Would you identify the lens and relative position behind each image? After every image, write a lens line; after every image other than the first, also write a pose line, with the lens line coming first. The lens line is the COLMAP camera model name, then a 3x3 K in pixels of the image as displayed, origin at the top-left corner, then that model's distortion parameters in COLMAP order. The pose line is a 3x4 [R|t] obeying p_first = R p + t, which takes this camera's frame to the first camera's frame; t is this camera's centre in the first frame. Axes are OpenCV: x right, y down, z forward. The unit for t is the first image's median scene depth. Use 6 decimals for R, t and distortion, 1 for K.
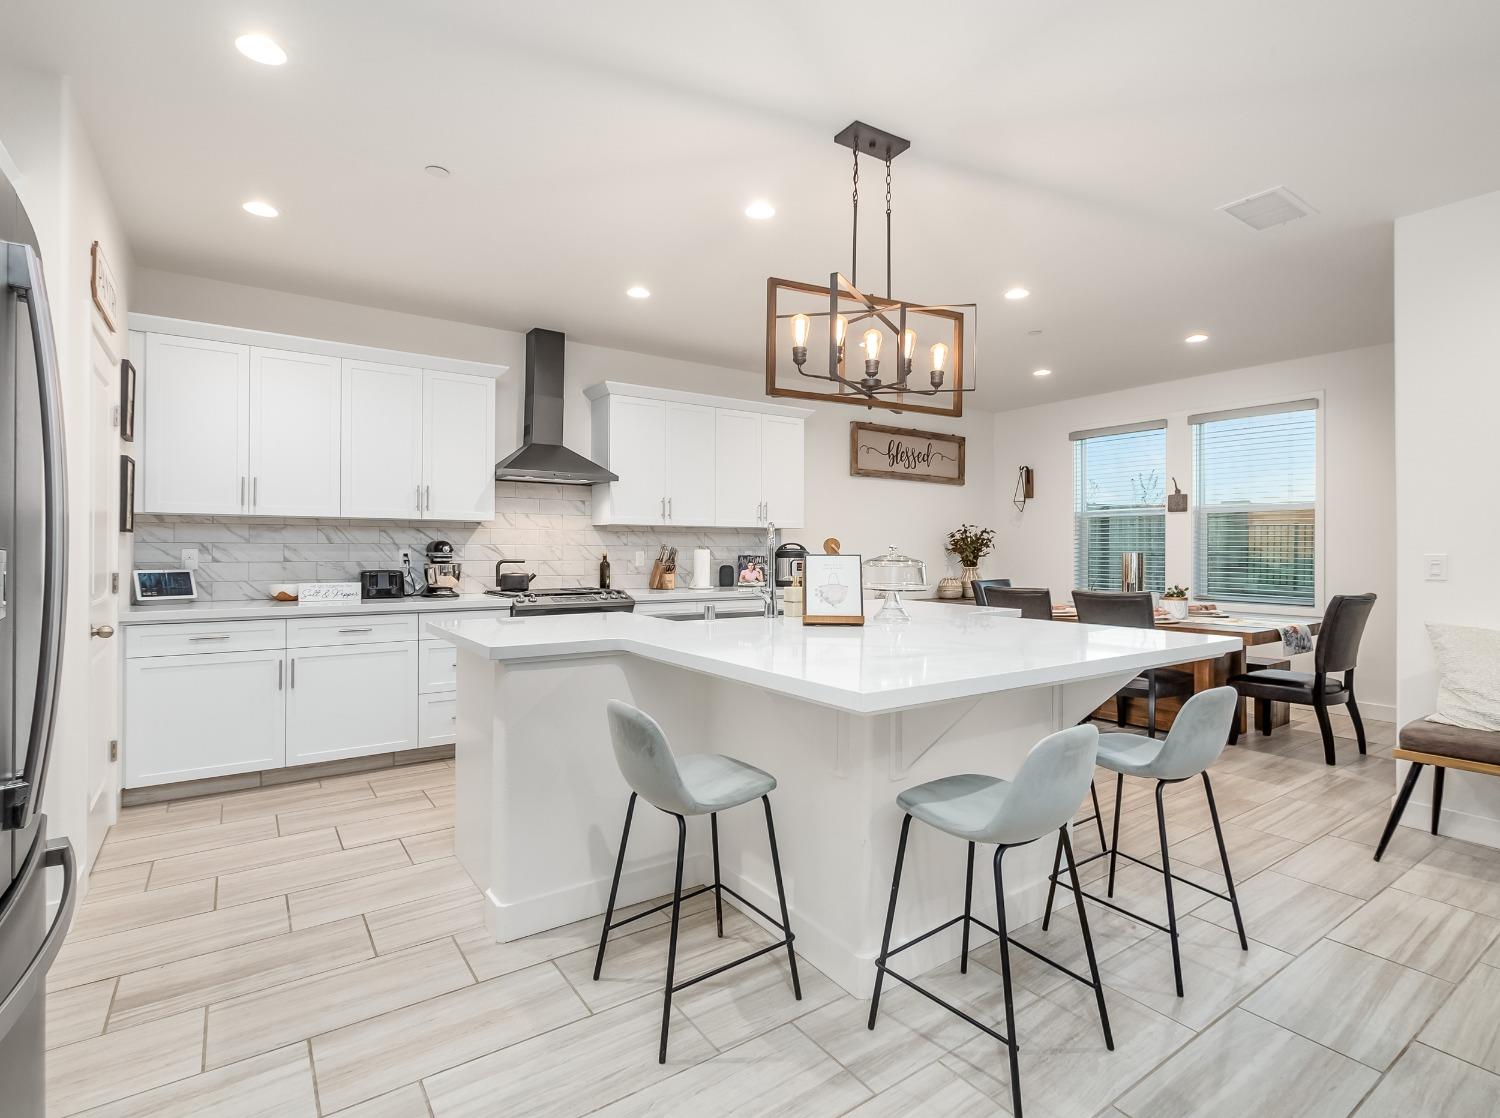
lens RADIAL K [[707.0, 0, 739.0], [0, 707.0, 551.1], [0, 0, 1]] dist [0.004119, -0.001184]
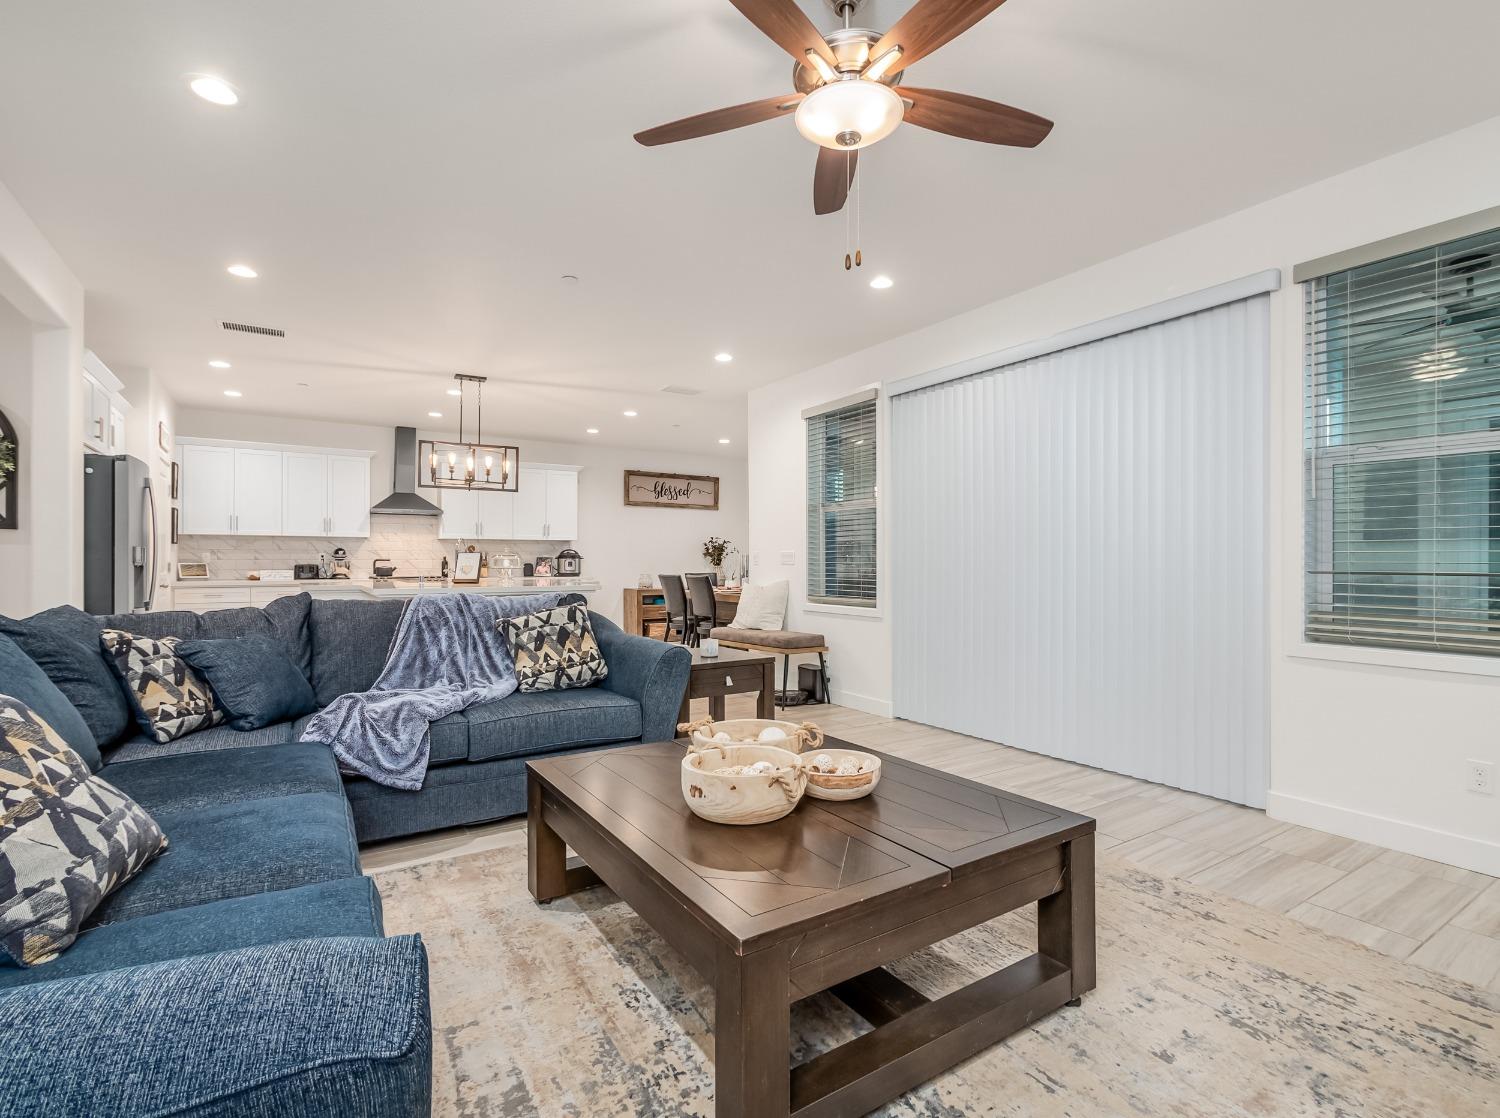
lens RADIAL K [[707.0, 0, 717.1], [0, 707.0, 563.8], [0, 0, 1]] dist [0.004119, -0.001184]
pose [[0.998143, -0.001054, -0.060908, 0.621876], [0.001268, 0.999993, 0.003474, 0.019565], [0.060904, -0.003545, 0.998137, -0.714415]]
